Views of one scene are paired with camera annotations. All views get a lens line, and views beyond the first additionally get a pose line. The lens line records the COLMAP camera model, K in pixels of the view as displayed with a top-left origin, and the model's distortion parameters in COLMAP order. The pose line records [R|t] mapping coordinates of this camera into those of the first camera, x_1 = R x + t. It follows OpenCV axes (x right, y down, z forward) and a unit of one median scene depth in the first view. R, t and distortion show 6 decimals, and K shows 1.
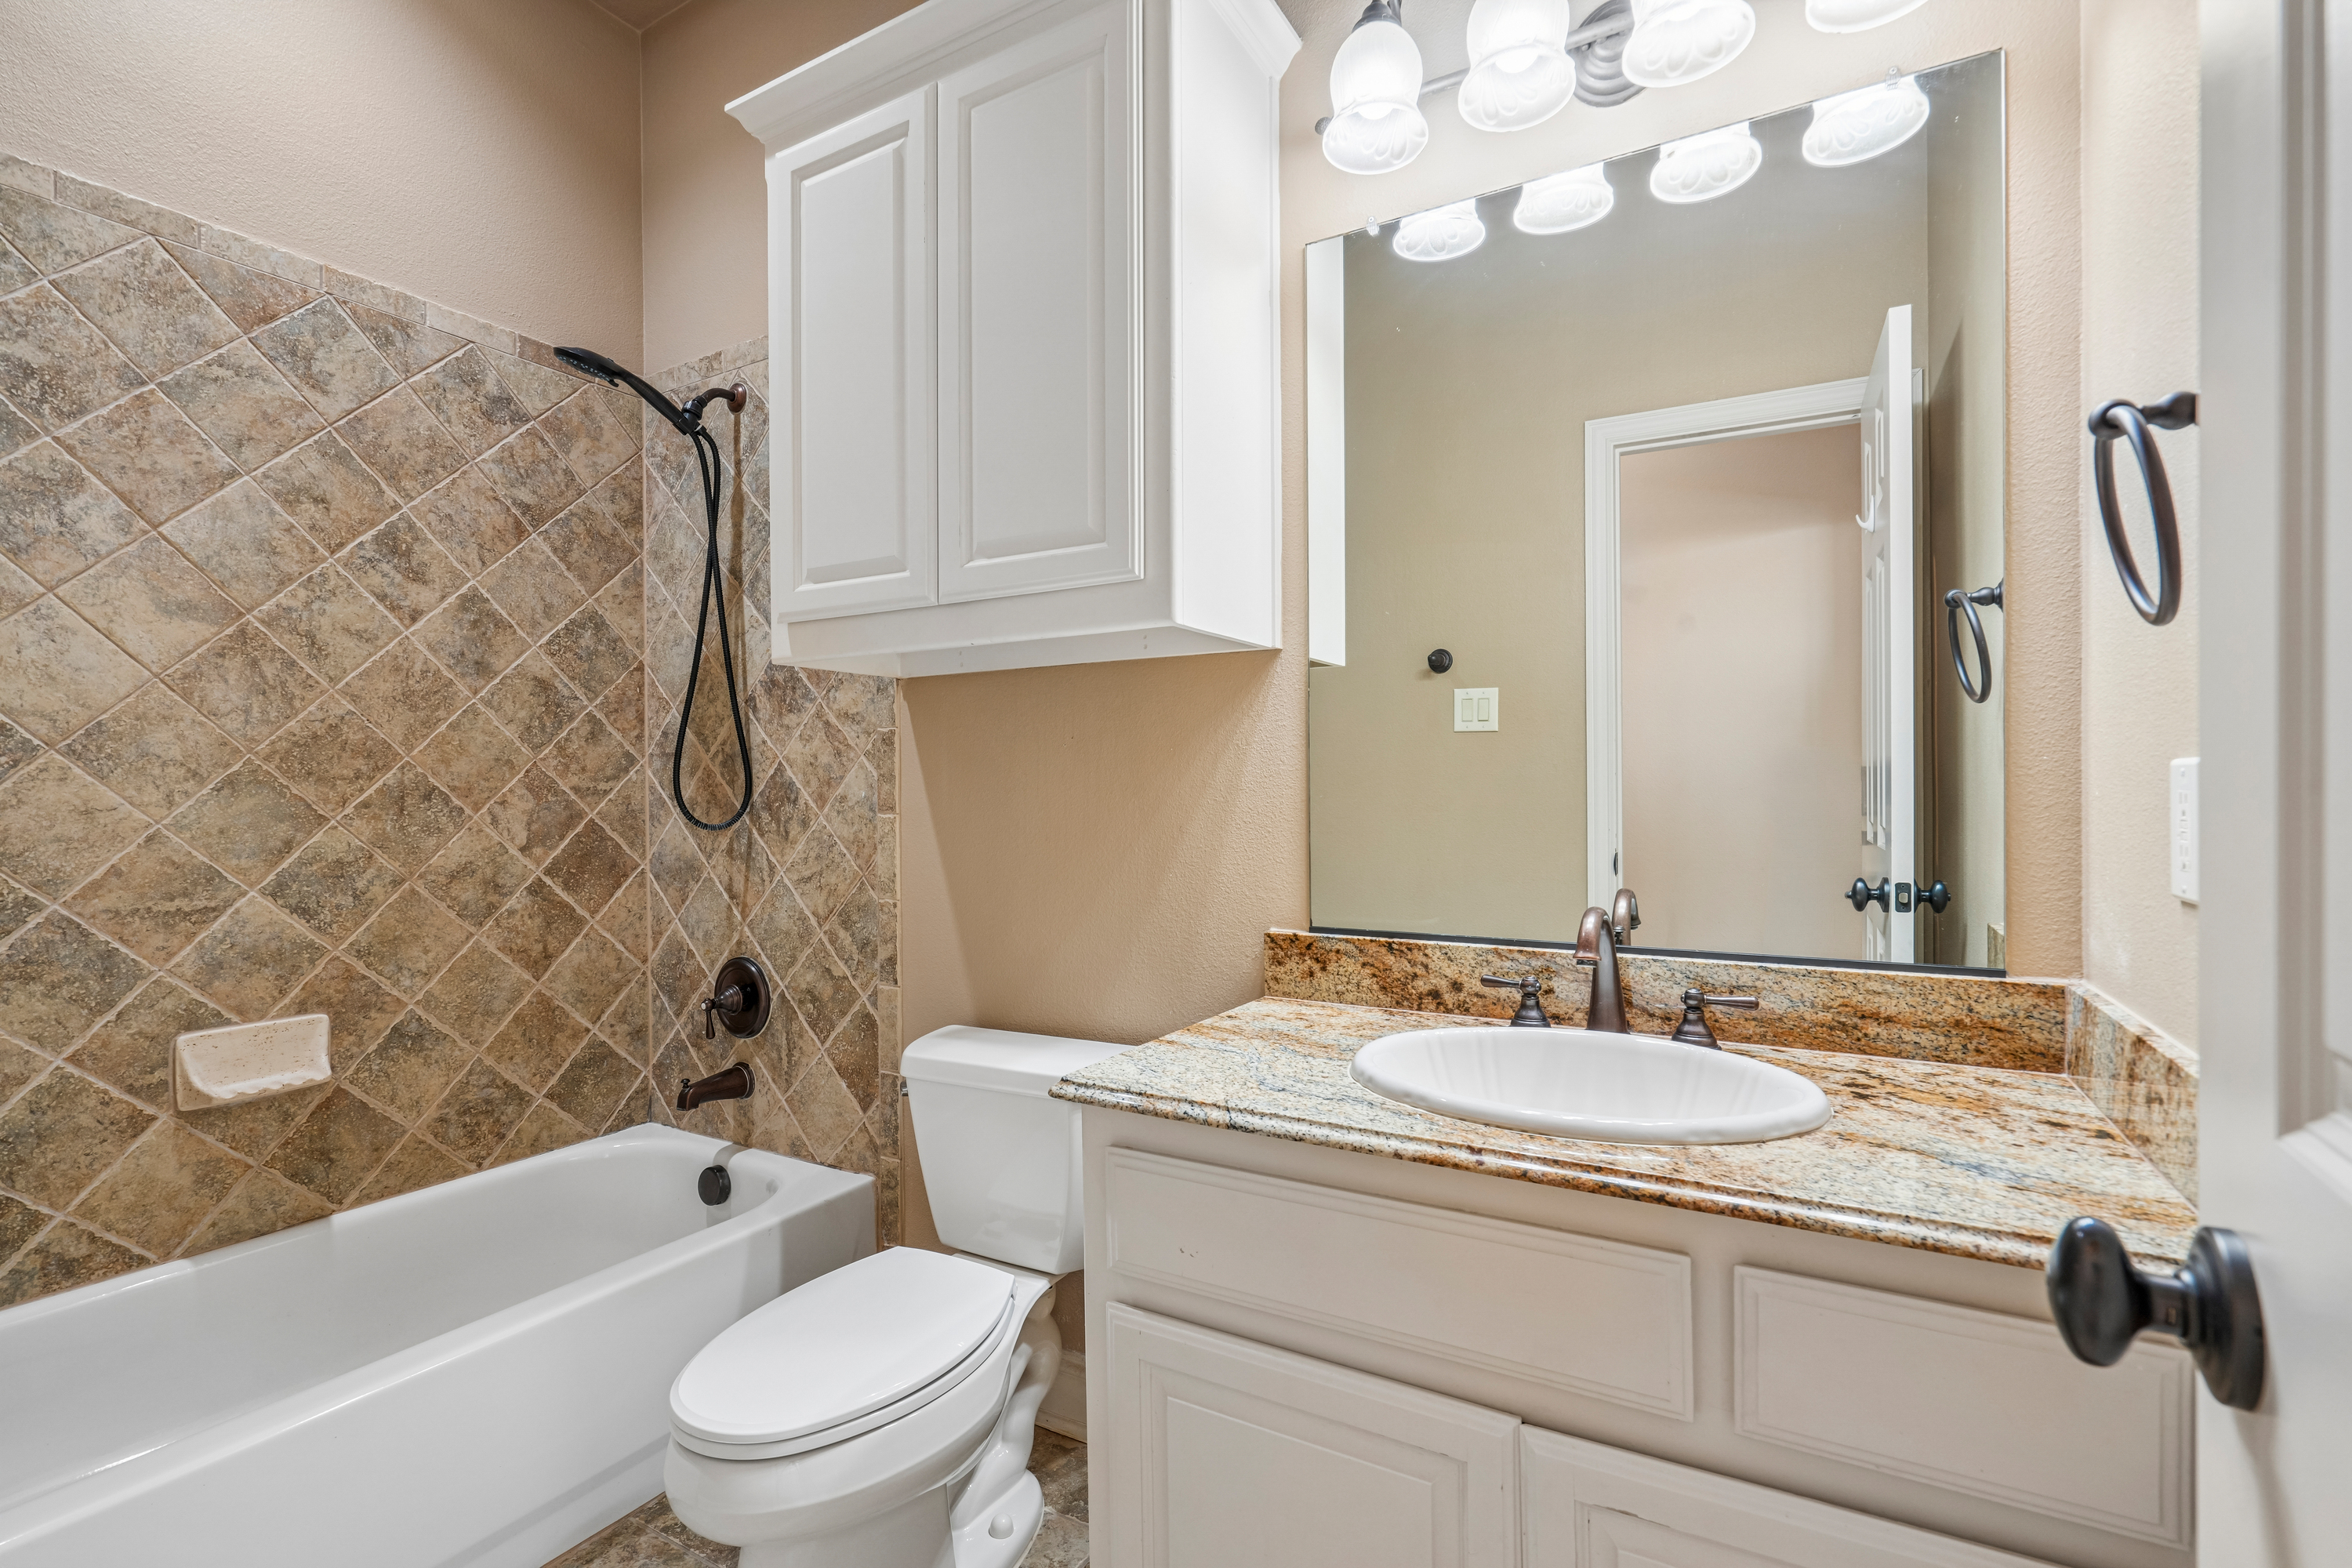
lens RADIAL K [[1068.1, 0, 1176.0], [0, 1068.1, 784.0], [0, 0, 1]] dist [-0.001905, 0.000034]
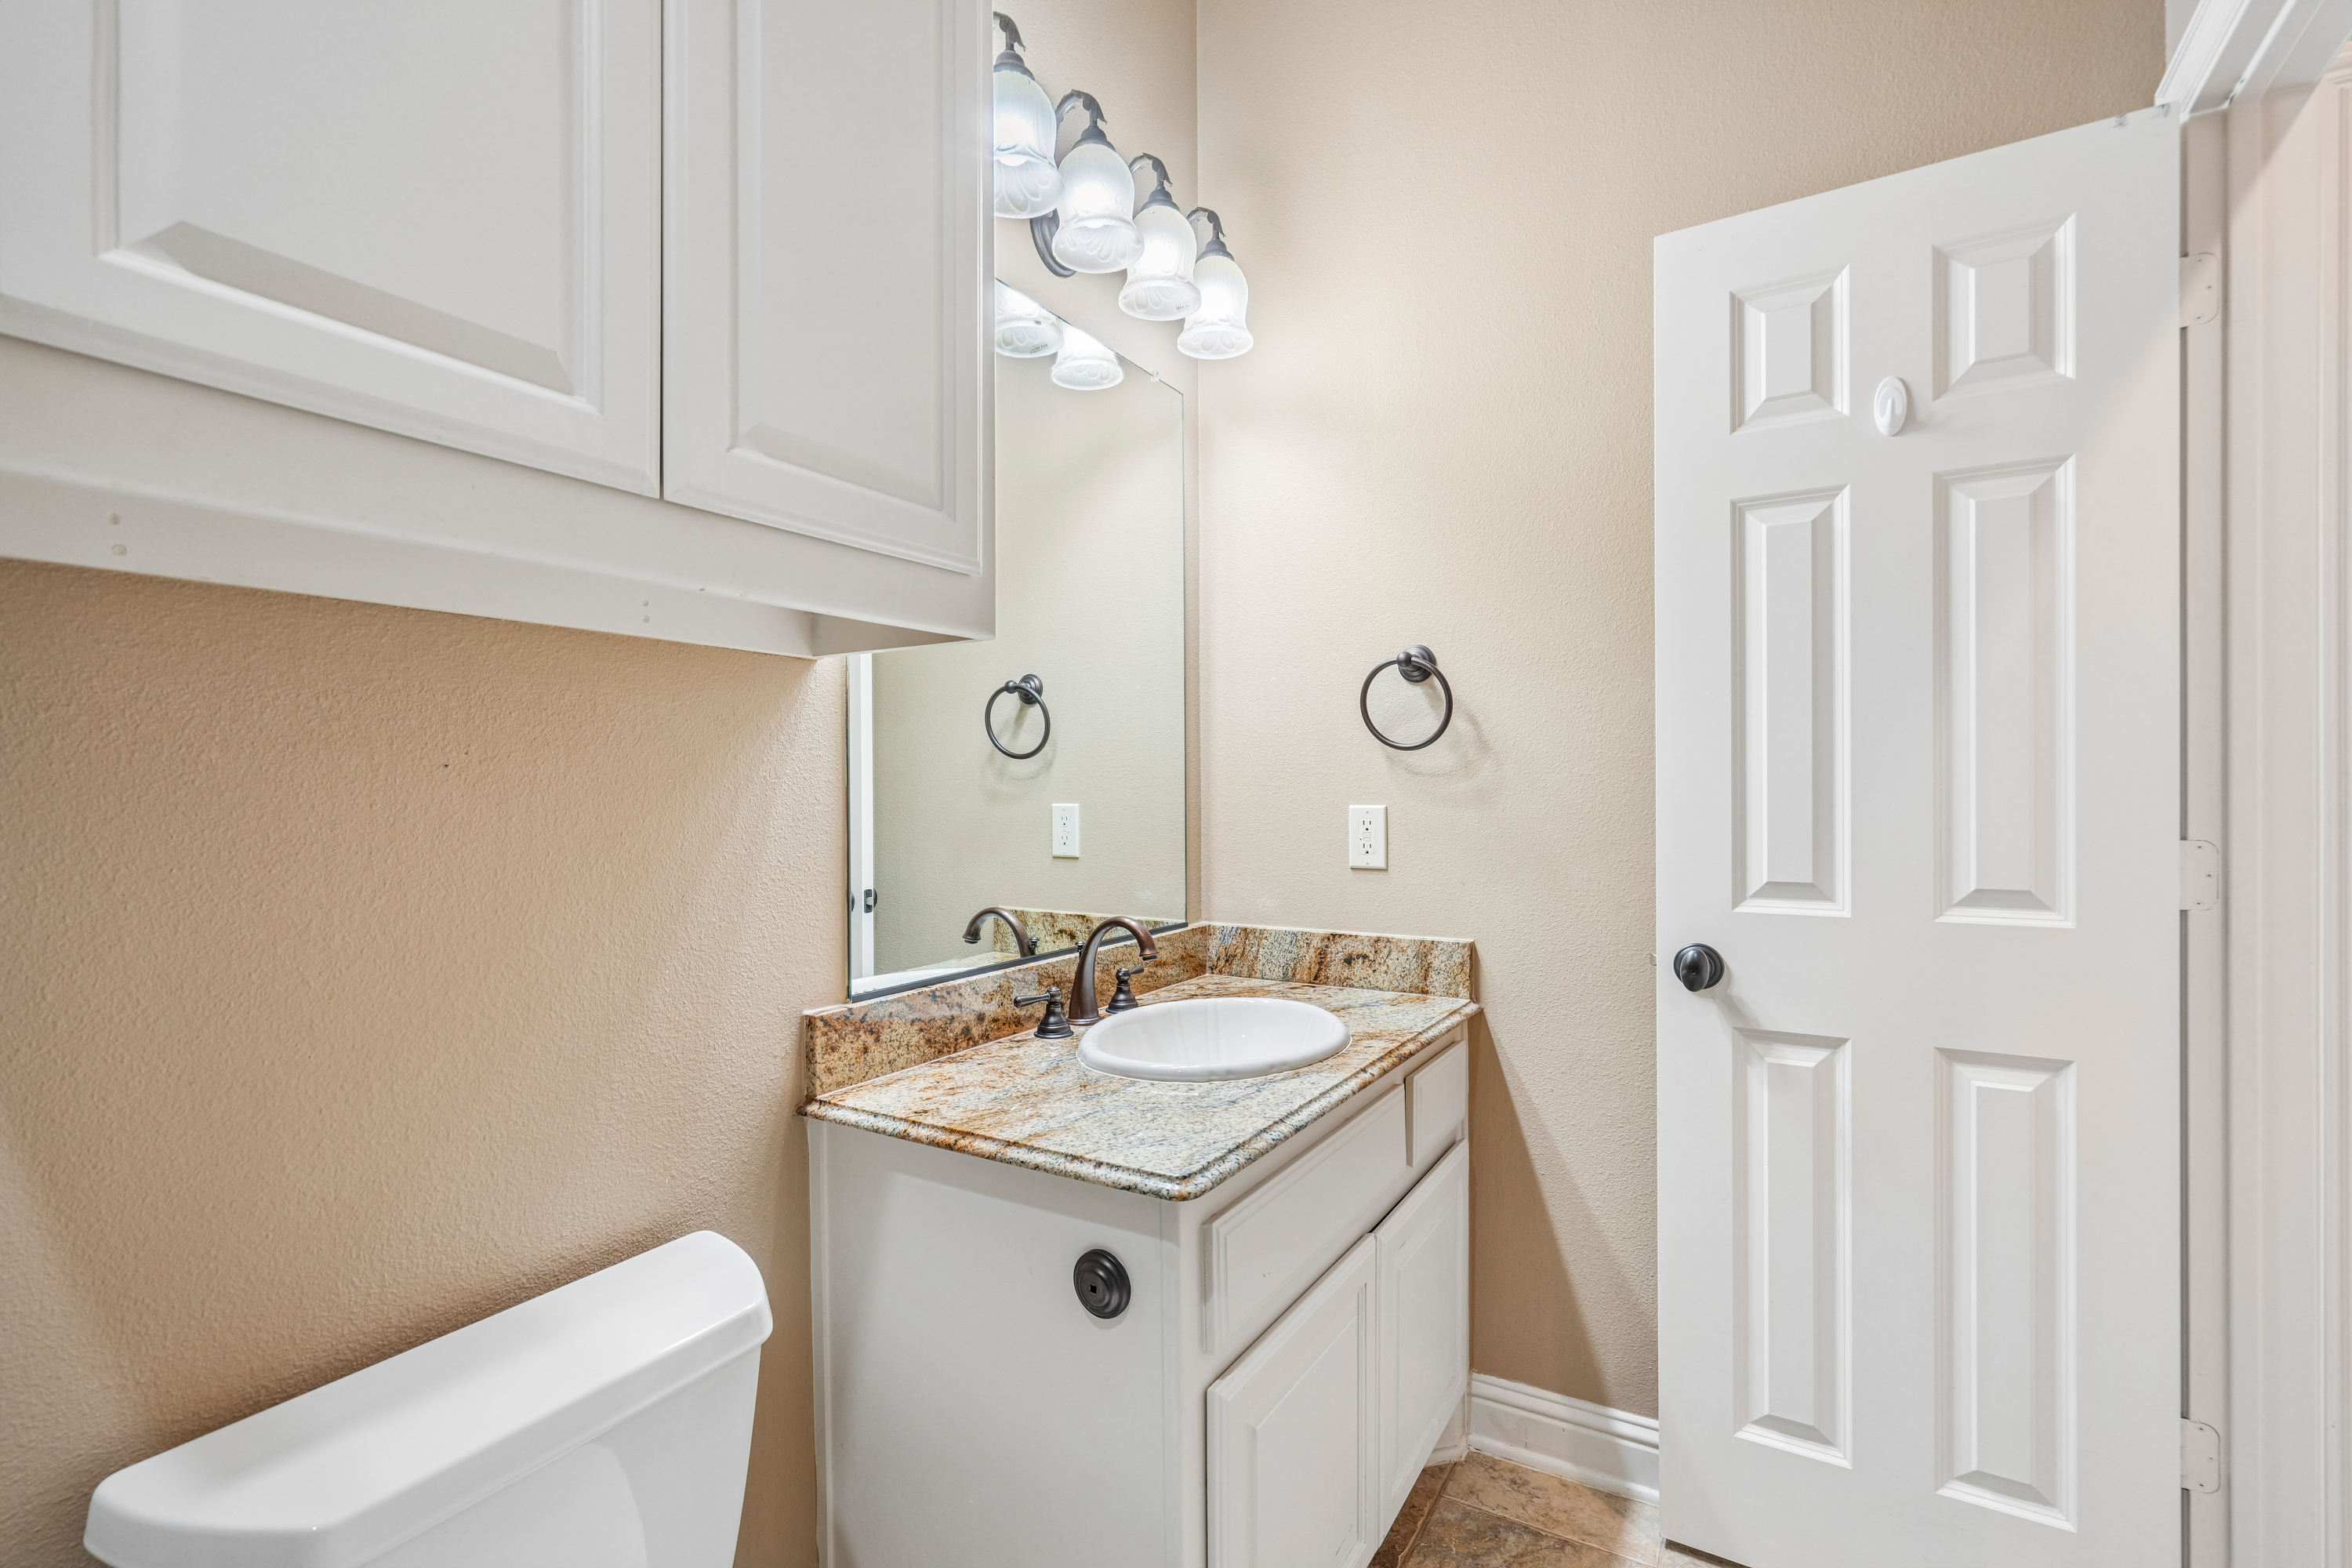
lens RADIAL K [[1068.1, 0, 1176.0], [0, 1068.1, 784.0], [0, 0, 1]] dist [-0.001905, 0.000034]
pose [[0.016188, 0.011996, 0.999797, -0.773468], [0.005950, 0.999909, -0.012093, -0.024299], [-0.999851, 0.006144, 0.016115, 0.787373]]
